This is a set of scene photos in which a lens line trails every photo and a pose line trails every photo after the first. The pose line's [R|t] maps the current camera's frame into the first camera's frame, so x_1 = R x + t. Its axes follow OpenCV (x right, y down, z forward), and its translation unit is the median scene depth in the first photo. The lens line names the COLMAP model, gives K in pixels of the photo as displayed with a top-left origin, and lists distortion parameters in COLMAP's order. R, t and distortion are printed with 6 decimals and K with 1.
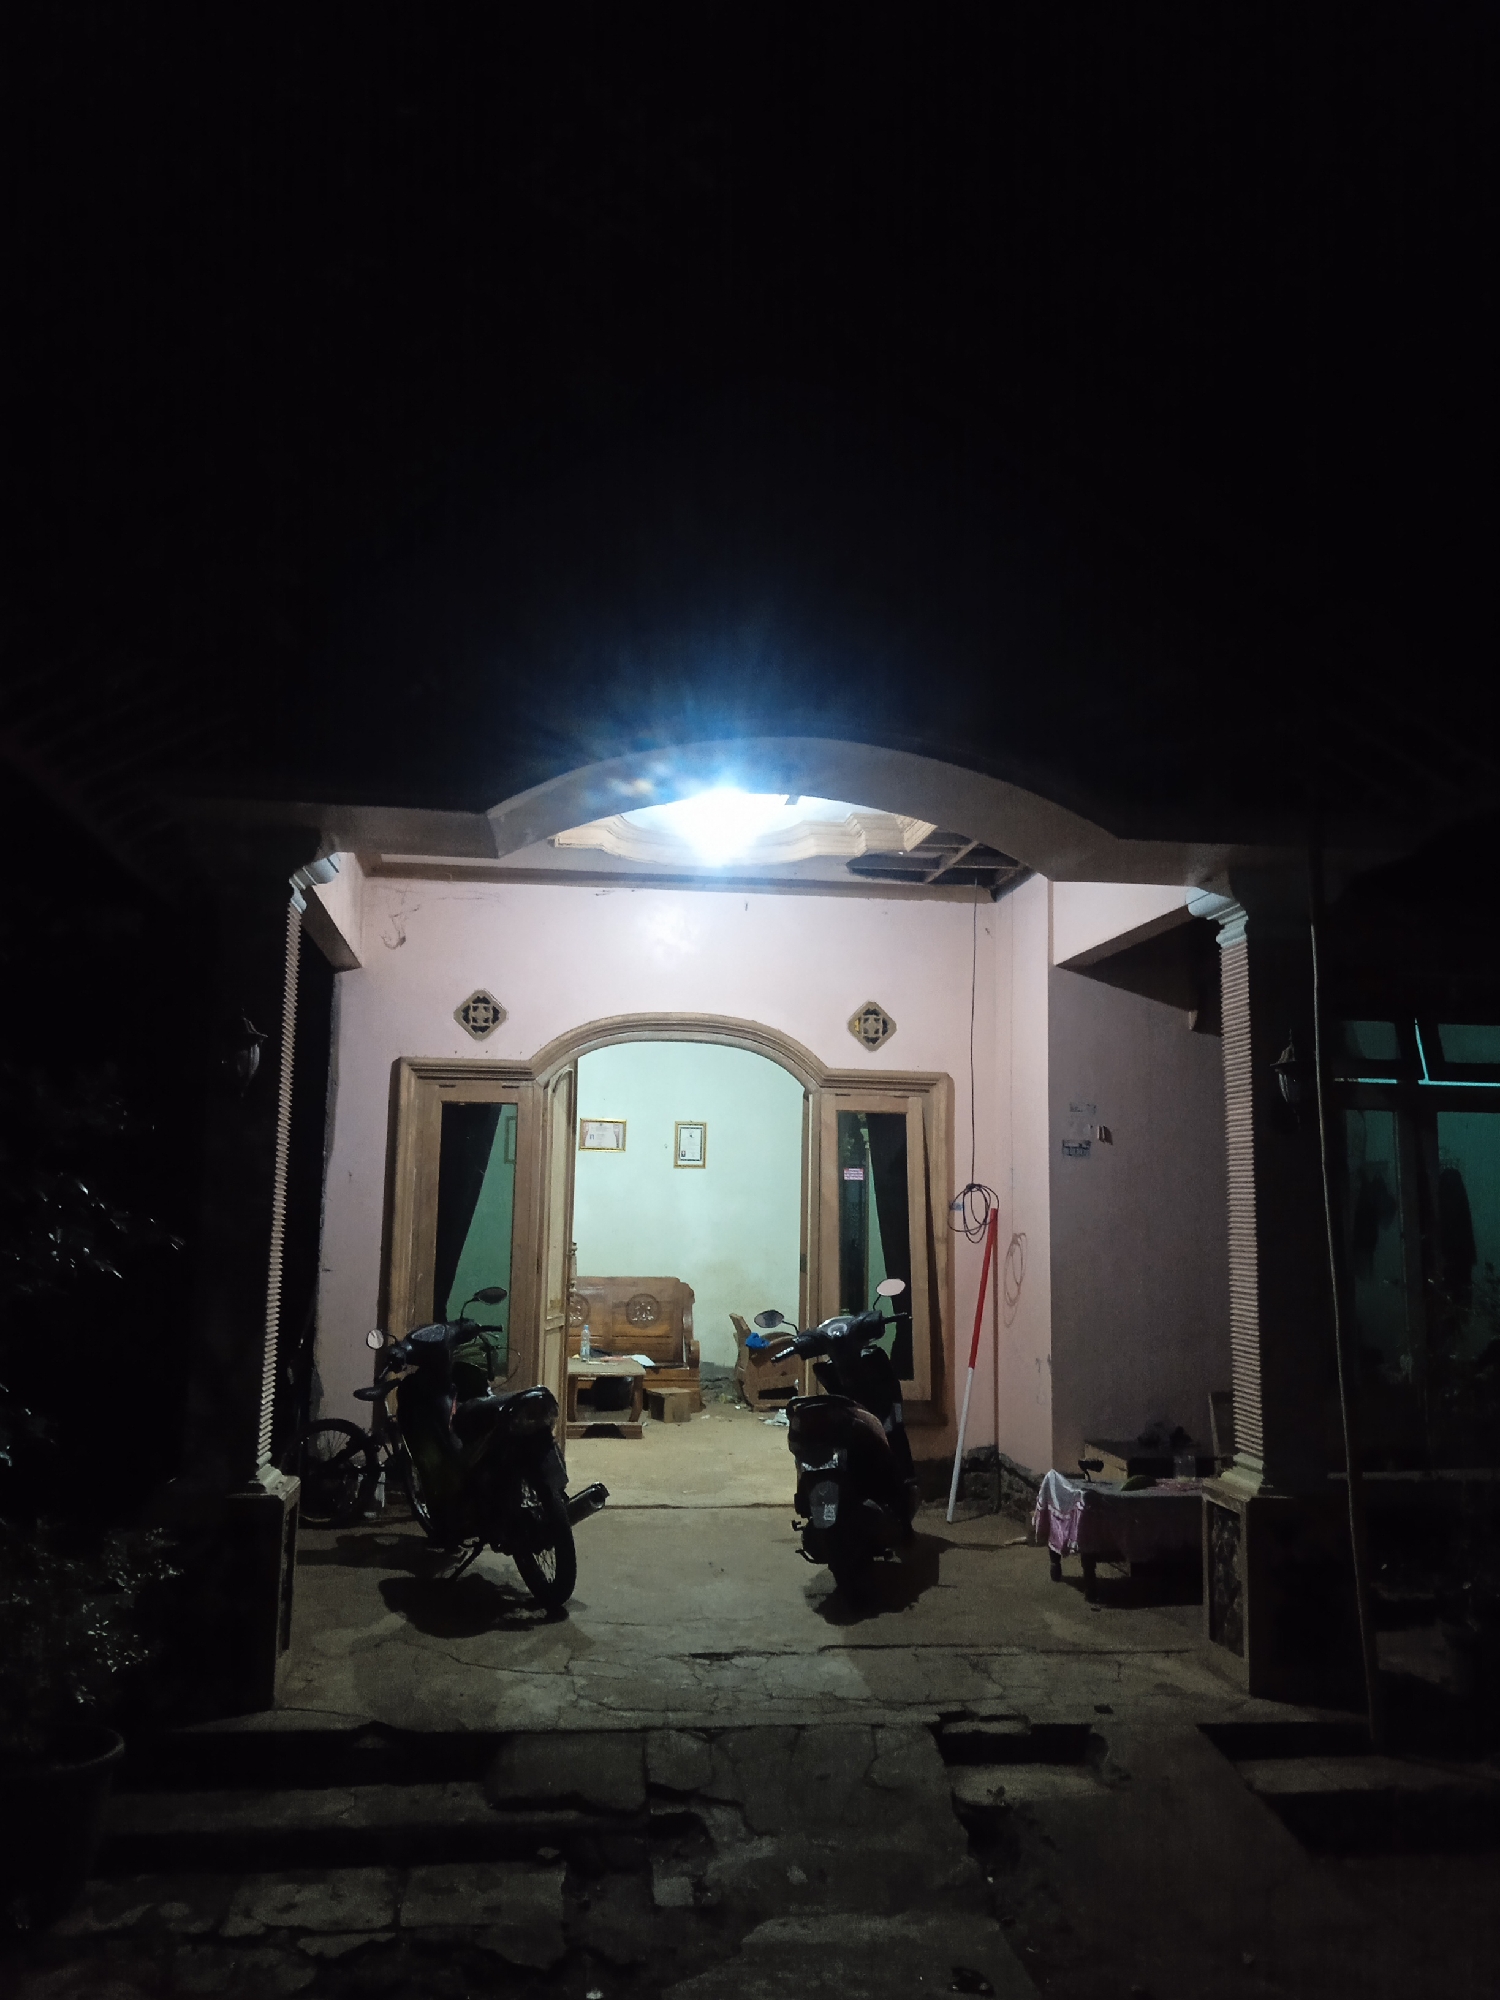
lens RADIAL K [[1696.4, 0, 759.1], [0, 1696.4, 1000.1], [0, 0, 1]] dist [0.110197, -0.196414]
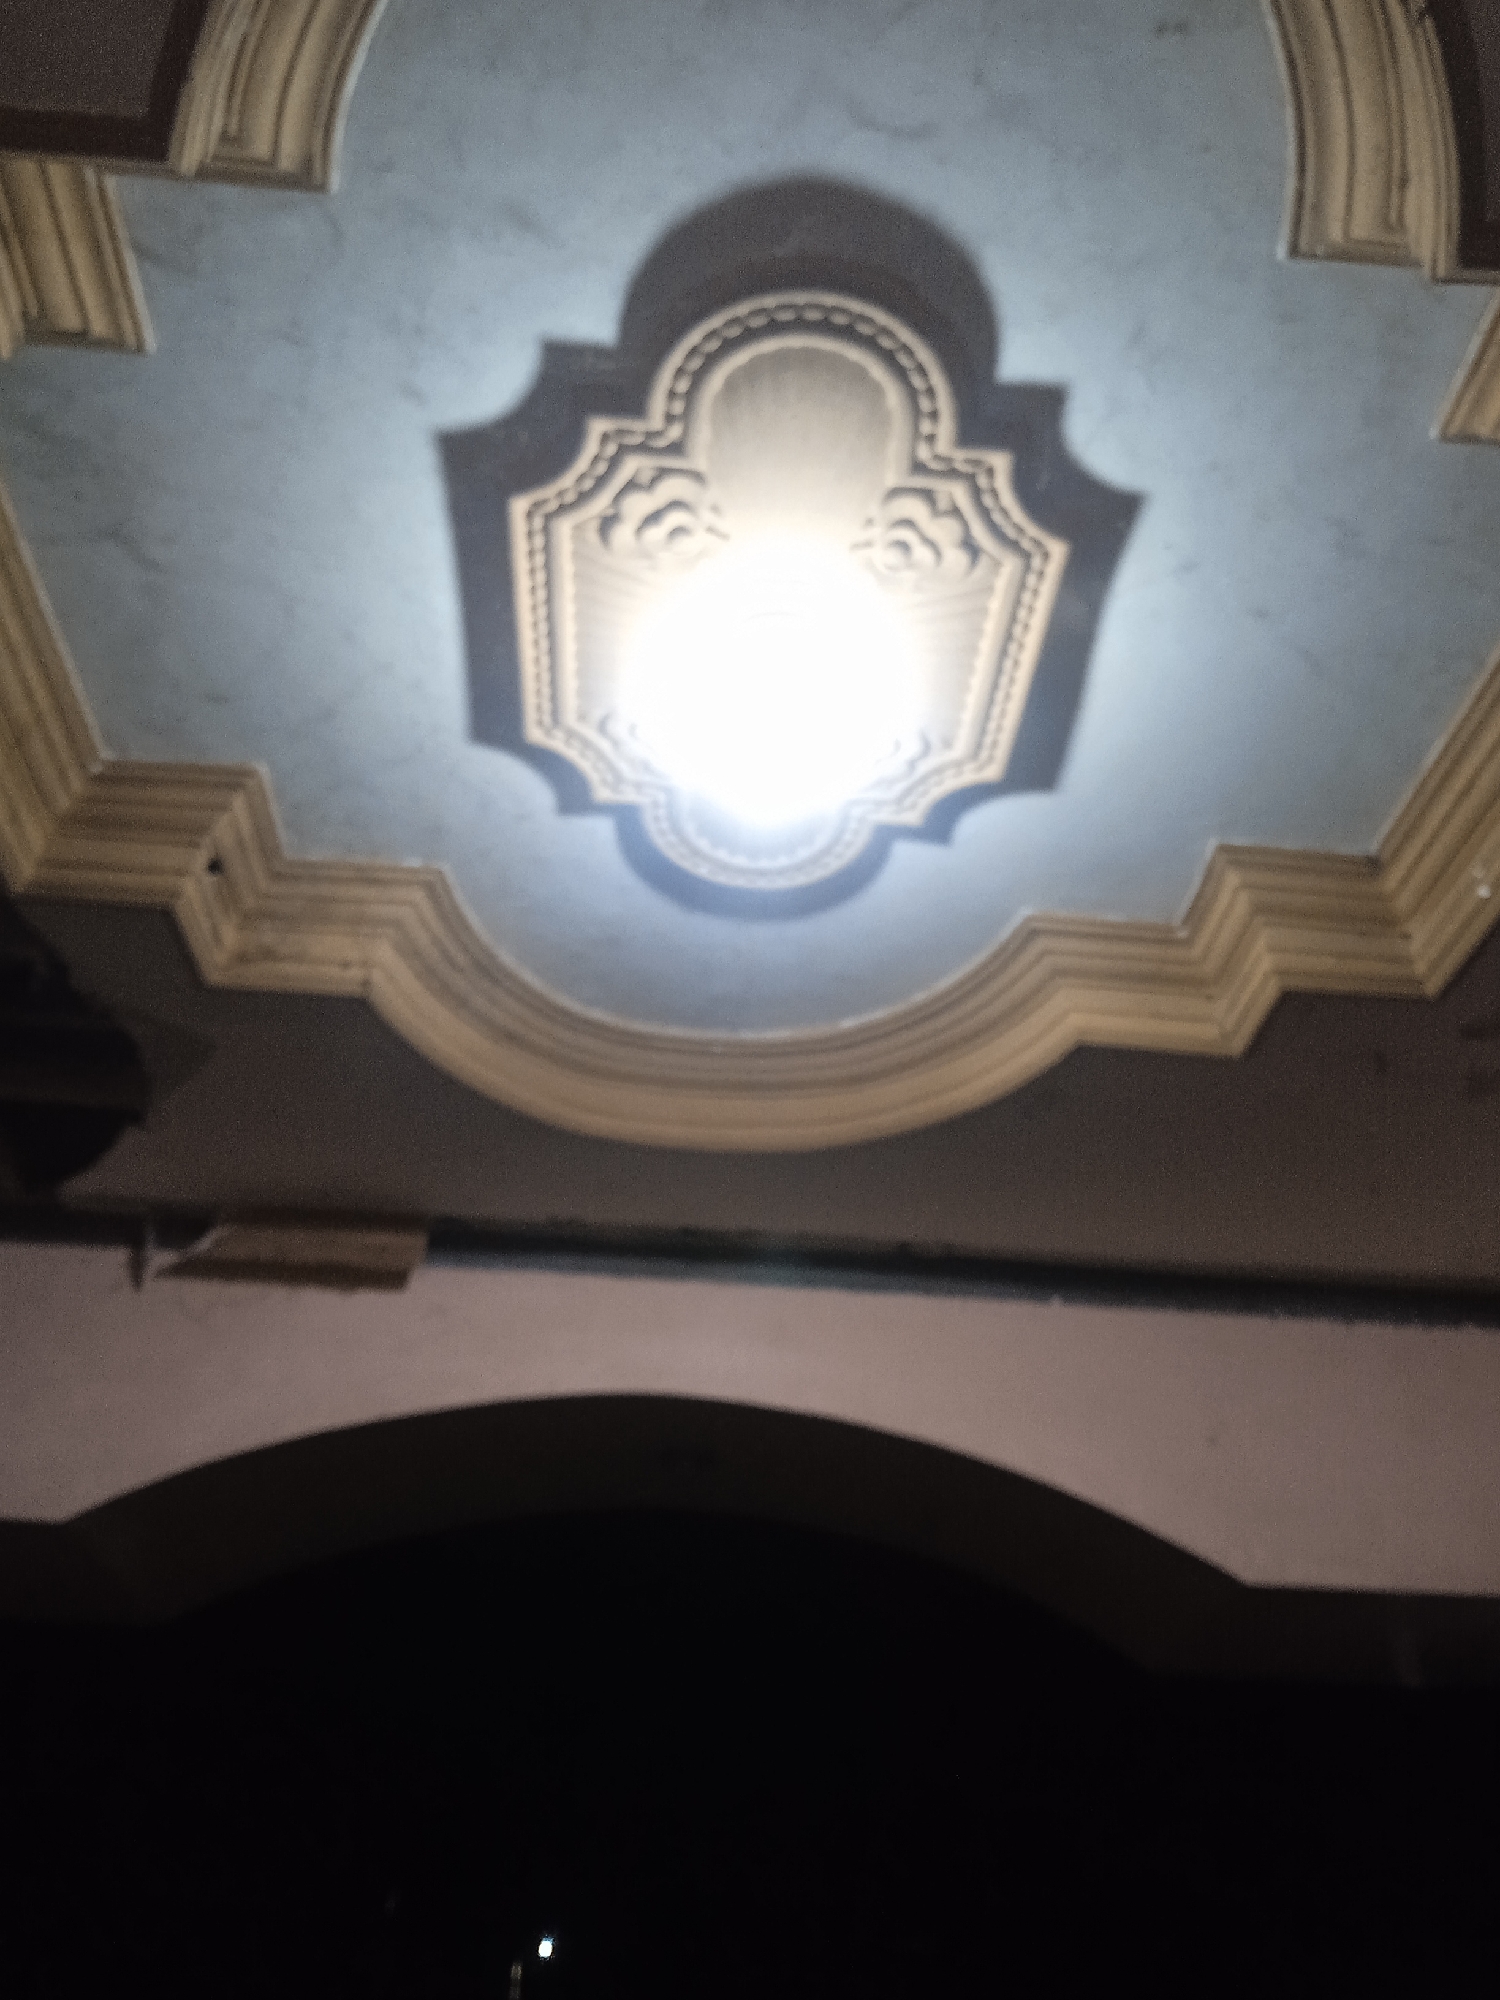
lens RADIAL K [[1696.4, 0, 759.1], [0, 1696.4, 1000.1], [0, 0, 1]] dist [0.110197, -0.196414]
pose [[0.999147, -0.026932, -0.031302, -0.014774], [0.010796, 0.902048, -0.431501, 0.035474], [0.039857, 0.430795, 0.901569, 0.681420]]
